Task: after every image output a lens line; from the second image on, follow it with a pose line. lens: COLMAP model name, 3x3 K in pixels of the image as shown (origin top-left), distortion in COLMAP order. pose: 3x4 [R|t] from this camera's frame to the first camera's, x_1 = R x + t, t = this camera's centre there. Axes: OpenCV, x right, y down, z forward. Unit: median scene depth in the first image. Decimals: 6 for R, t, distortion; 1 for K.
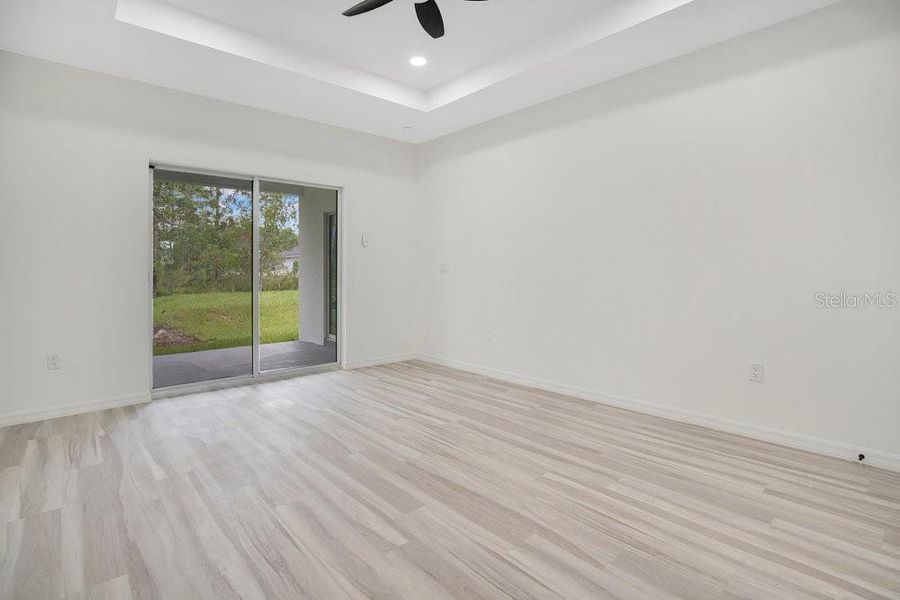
lens RADIAL K [[457.0, 0, 450.8], [0, 457.0, 268.7], [0, 0, 1]] dist [-0.022232, 0.000321]
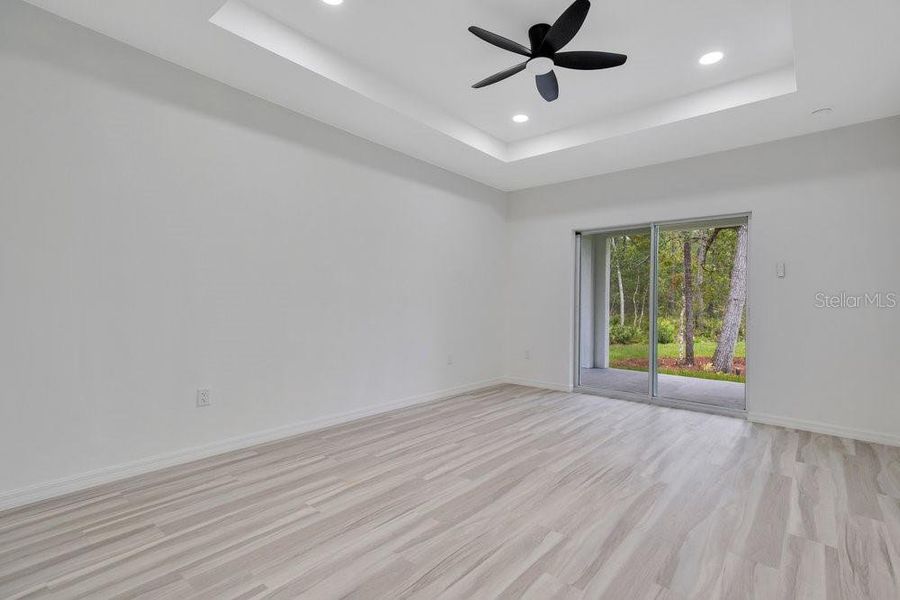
lens RADIAL K [[409.2, 0, 450.0], [0, 409.2, 300.0], [0, 0, 1]] dist [0.002170, 0.000249]
pose [[0.128102, -0.002849, -0.991757, 0.966945], [-0.007084, 0.999968, -0.003788, -0.003125], [0.991736, 0.007510, 0.128077, 0.671030]]
